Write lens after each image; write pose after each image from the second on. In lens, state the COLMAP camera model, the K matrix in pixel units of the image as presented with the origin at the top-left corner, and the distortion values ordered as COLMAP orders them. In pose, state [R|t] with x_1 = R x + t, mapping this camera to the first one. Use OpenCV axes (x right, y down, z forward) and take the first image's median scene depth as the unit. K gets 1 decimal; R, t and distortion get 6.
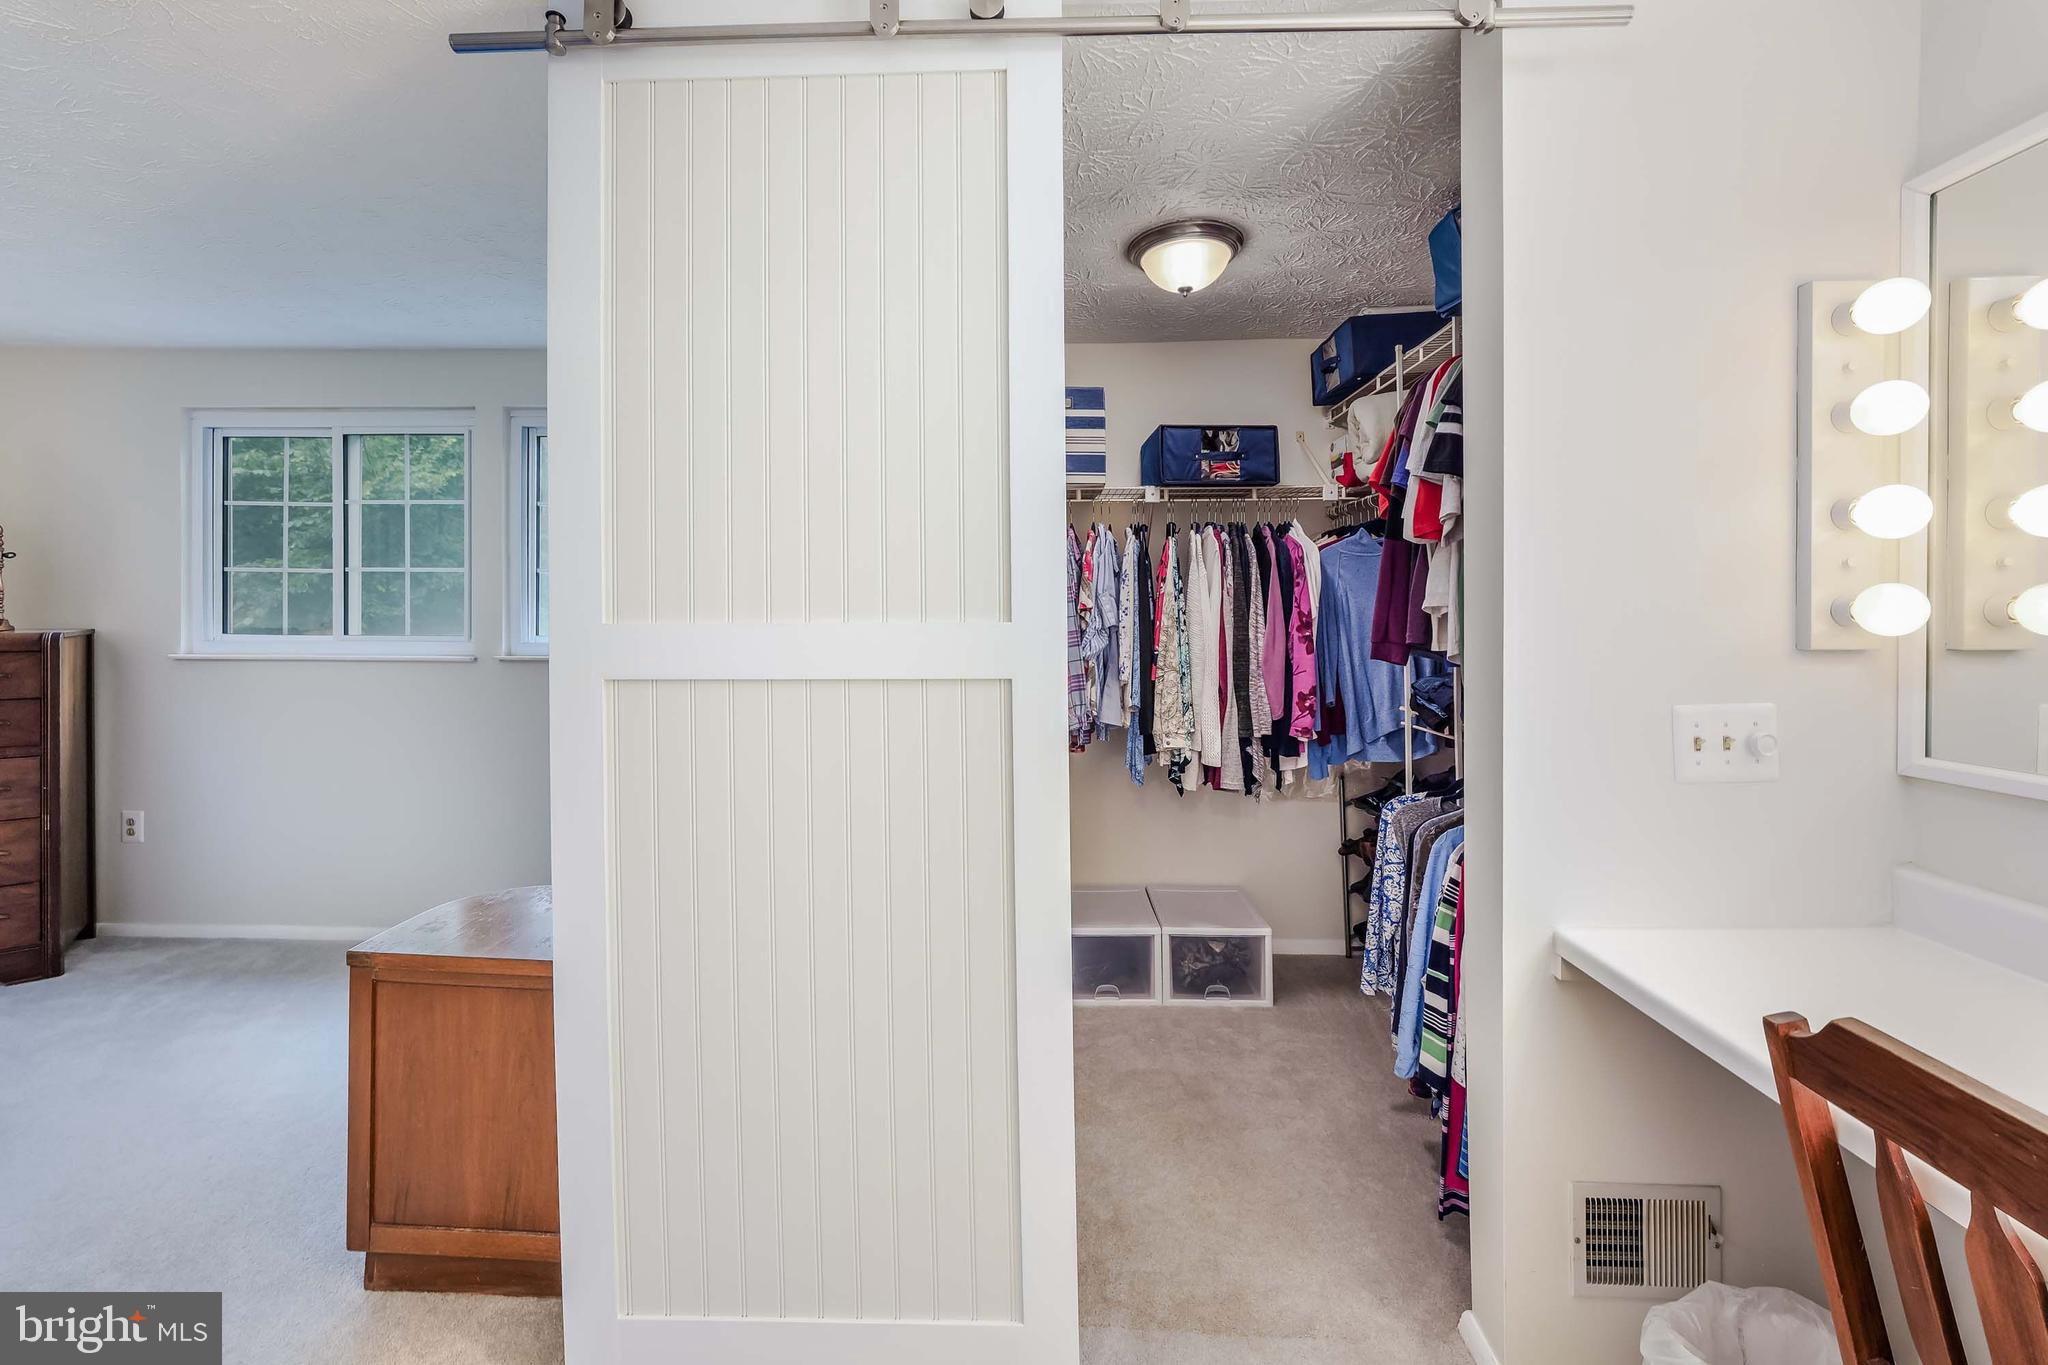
lens RADIAL K [[848.6, 0, 1020.5], [0, 848.6, 654.6], [0, 0, 1]] dist [0.002415, 0.000582]
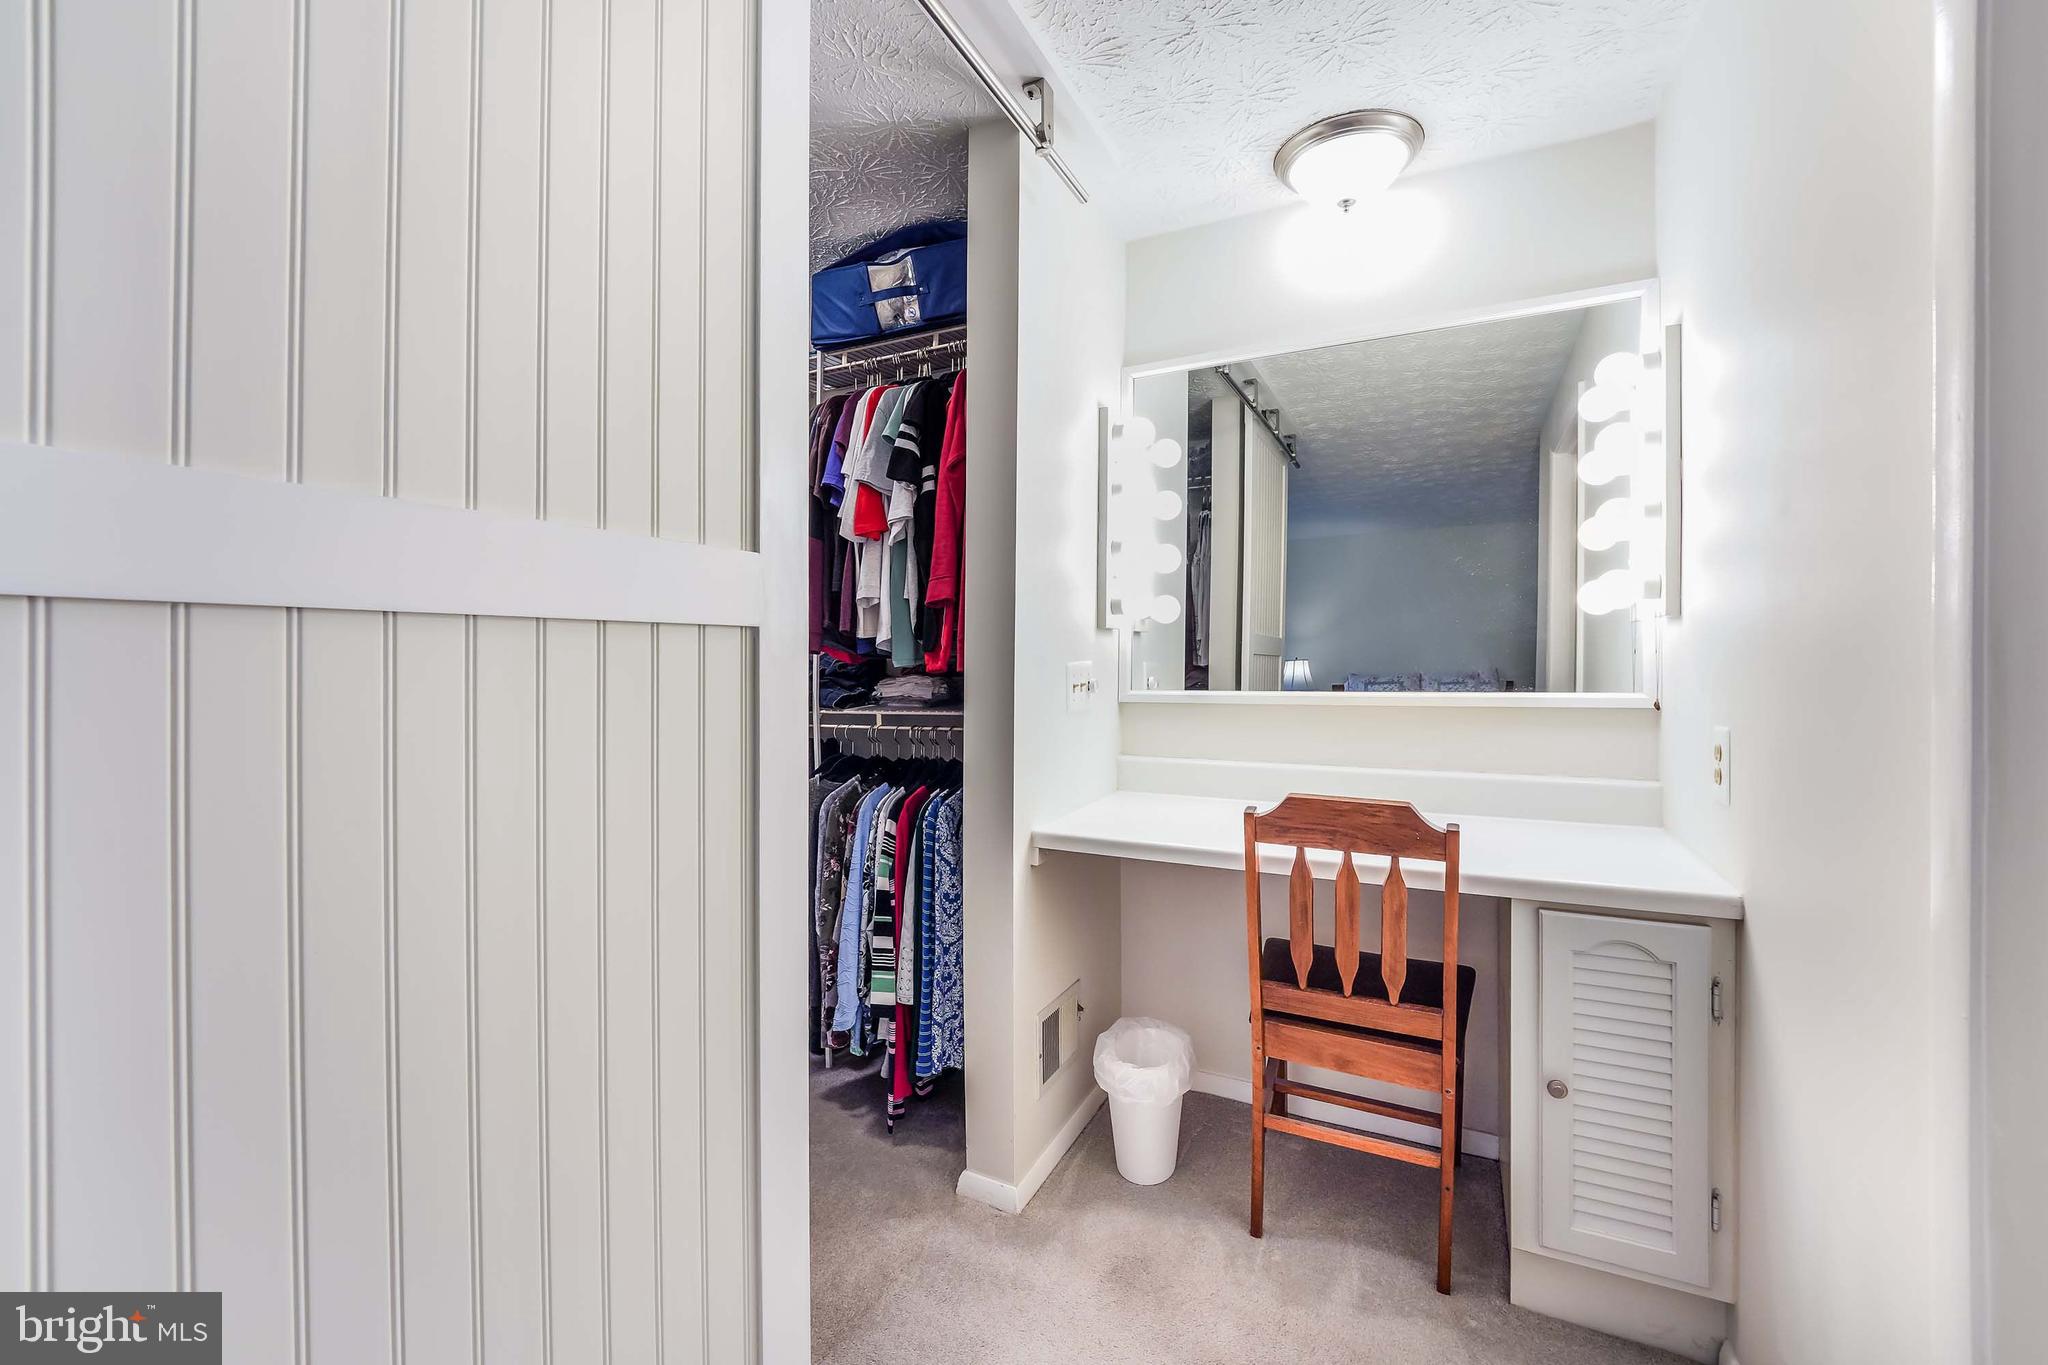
lens RADIAL K [[848.6, 0, 1017.3], [0, 848.6, 672.2], [0, 0, 1]] dist [0.002415, 0.000582]
pose [[0.410028, -0.007000, 0.912046, -0.536603], [0.045977, 0.998858, -0.013003, 0.077318], [-0.910913, 0.047265, 0.409882, 0.395776]]
